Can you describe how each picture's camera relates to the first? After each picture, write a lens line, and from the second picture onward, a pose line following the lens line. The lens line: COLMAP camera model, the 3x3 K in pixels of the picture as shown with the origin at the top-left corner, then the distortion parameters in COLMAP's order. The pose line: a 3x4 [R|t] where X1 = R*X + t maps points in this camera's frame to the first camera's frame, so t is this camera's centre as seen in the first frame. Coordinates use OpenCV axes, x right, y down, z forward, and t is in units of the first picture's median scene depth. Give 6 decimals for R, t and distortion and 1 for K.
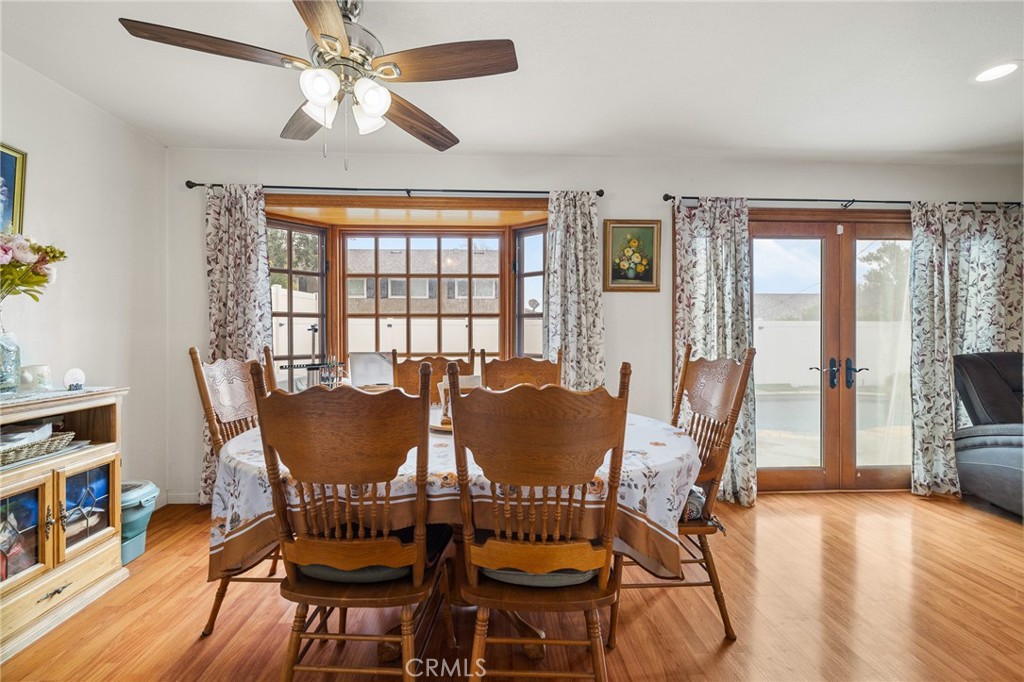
lens RADIAL K [[427.8, 0, 508.4], [0, 427.8, 338.6], [0, 0, 1]] dist [0.000343, 0.000070]
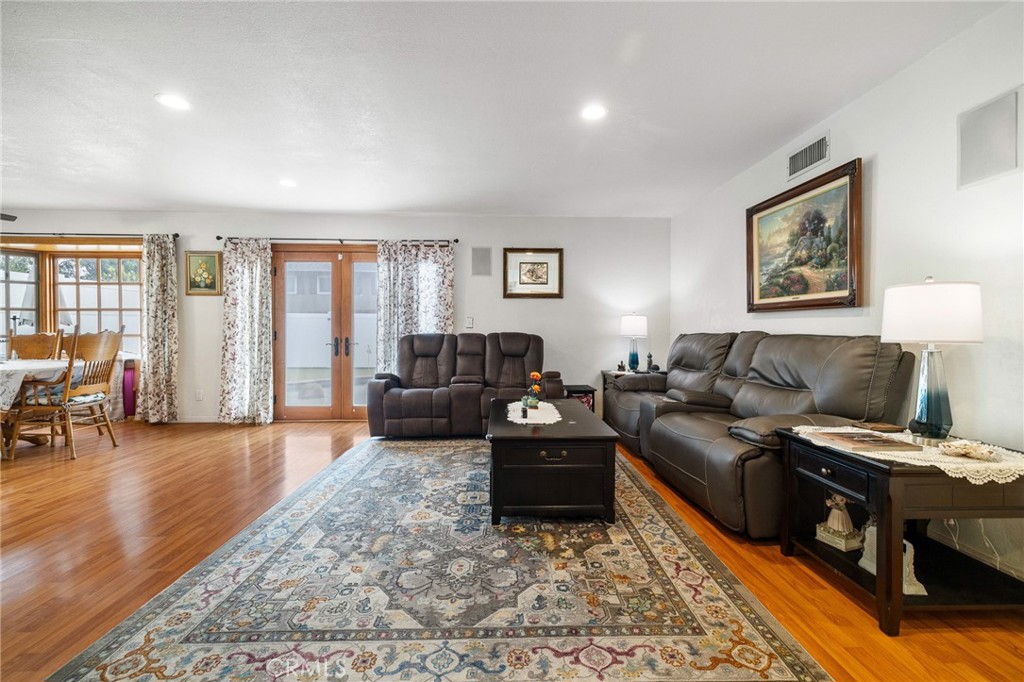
lens RADIAL K [[427.8, 0, 508.4], [0, 427.8, 338.6], [0, 0, 1]] dist [0.000343, 0.000070]
pose [[0.999994, 0.002158, -0.002757, 1.424289], [-0.002127, 0.999938, 0.010919, 0.032798], [0.002780, -0.010913, 0.999937, -0.609169]]
